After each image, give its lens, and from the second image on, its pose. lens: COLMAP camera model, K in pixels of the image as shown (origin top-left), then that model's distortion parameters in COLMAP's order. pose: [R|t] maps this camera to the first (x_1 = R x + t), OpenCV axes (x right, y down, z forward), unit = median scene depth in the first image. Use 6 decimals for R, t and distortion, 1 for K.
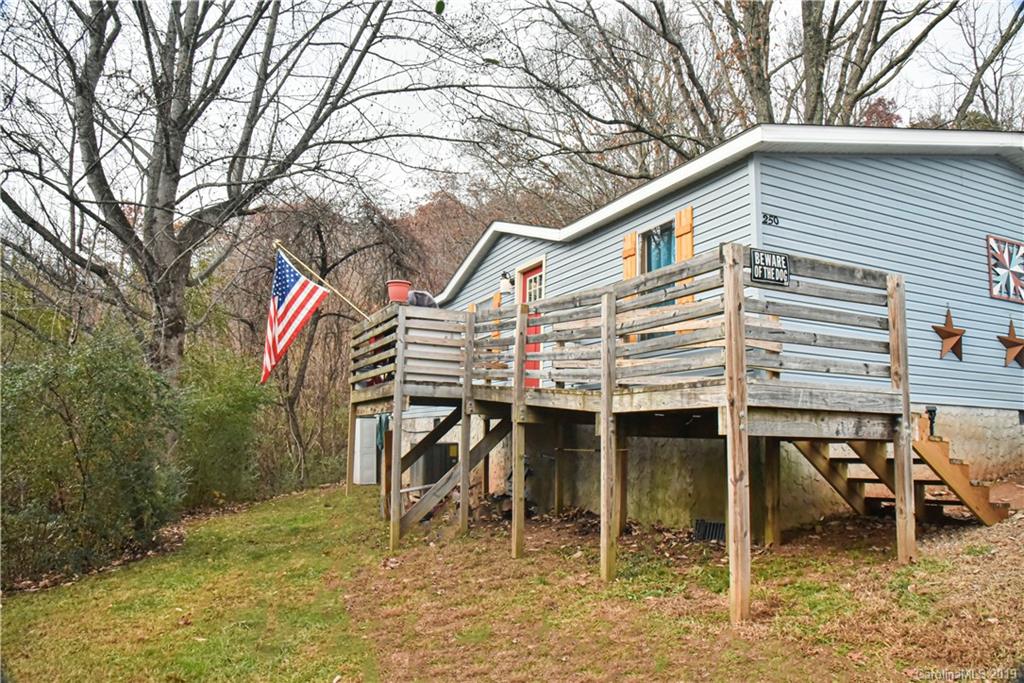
lens RADIAL K [[717.5, 0, 512.4], [0, 717.5, 354.4], [0, 0, 1]] dist [-0.046517, 0.001555]
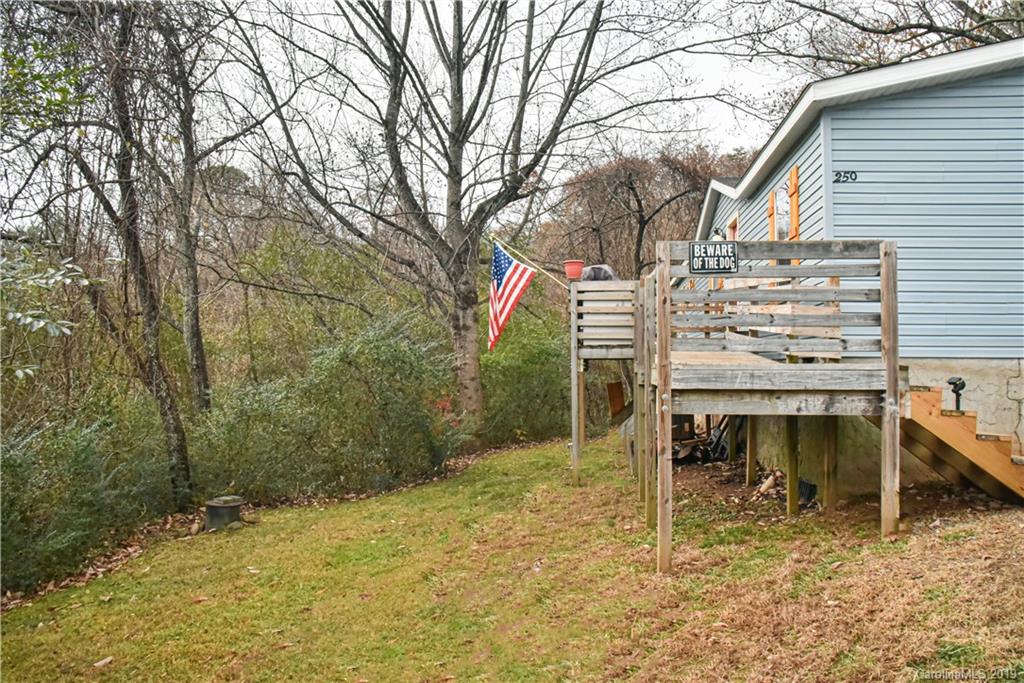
lens RADIAL K [[707.7, 0, 512.0], [0, 707.7, 341.5], [0, 0, 1]] dist [-0.080219, 0.000347]
pose [[0.848331, -0.038905, -0.528036, 0.358446], [0.080100, 0.995248, 0.055359, -0.042955], [0.523373, -0.089259, 0.847416, -0.033780]]
